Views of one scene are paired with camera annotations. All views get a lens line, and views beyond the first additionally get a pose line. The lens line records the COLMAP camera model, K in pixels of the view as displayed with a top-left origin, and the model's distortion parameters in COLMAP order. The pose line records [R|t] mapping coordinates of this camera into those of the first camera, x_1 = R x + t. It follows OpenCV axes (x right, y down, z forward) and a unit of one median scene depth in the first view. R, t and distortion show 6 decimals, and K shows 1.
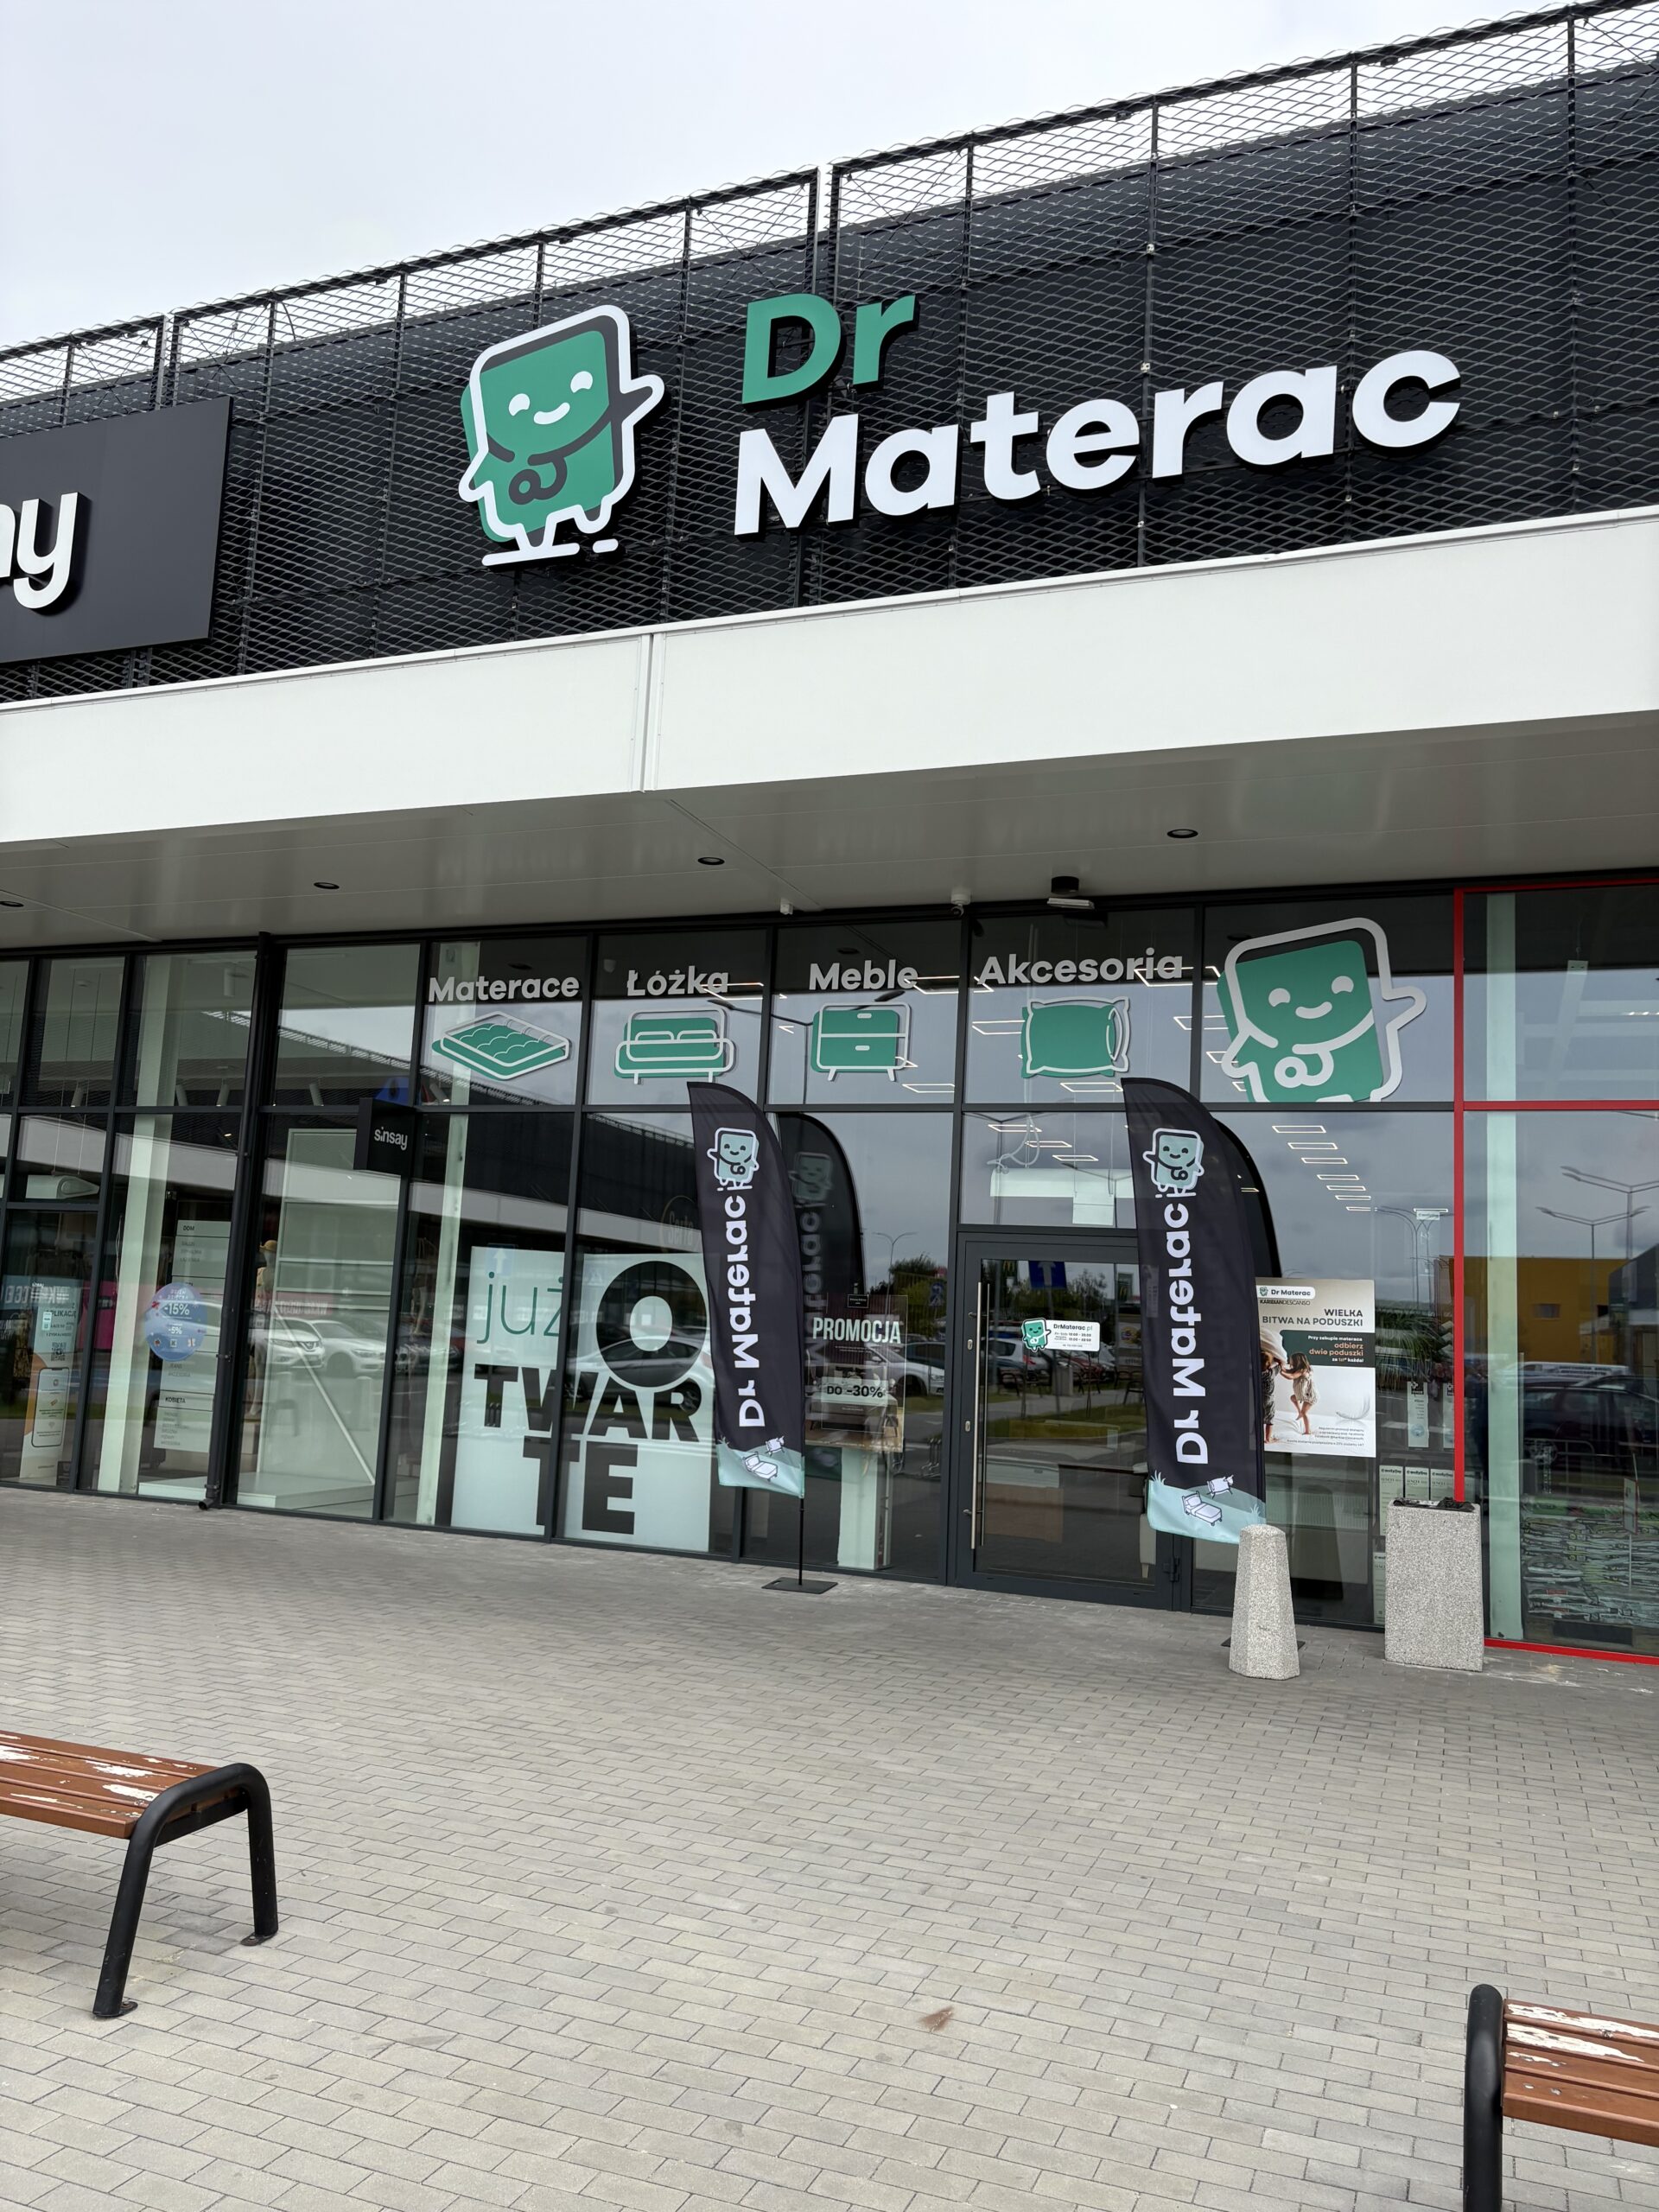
lens RADIAL K [[1646.6, 0, 826.2], [0, 1646.6, 1138.3], [0, 0, 1]] dist [0.054076, -0.060549]
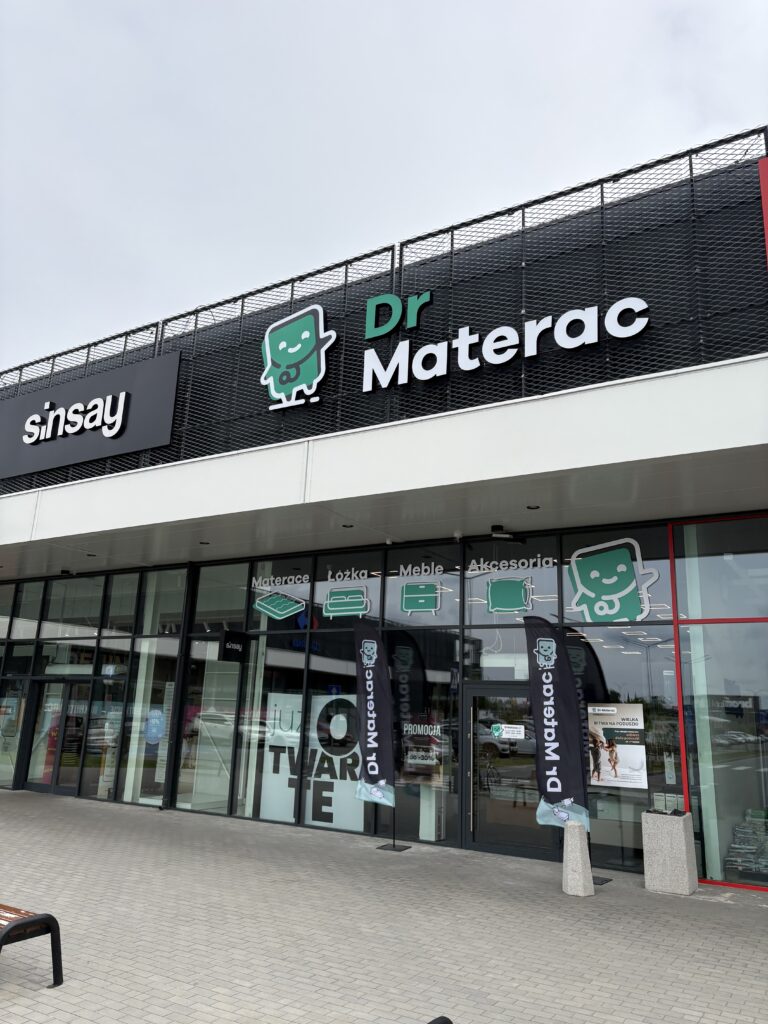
lens RADIAL K [[782.2, 0, 384.0], [0, 782.2, 512.0], [0, 0, 1]] dist [-0.005922, 0.044156]
pose [[0.983128, -0.059225, -0.173063, 0.165802], [0.033974, 0.988793, -0.145378, -0.022498], [0.179734, 0.137045, 0.974122, -0.084478]]
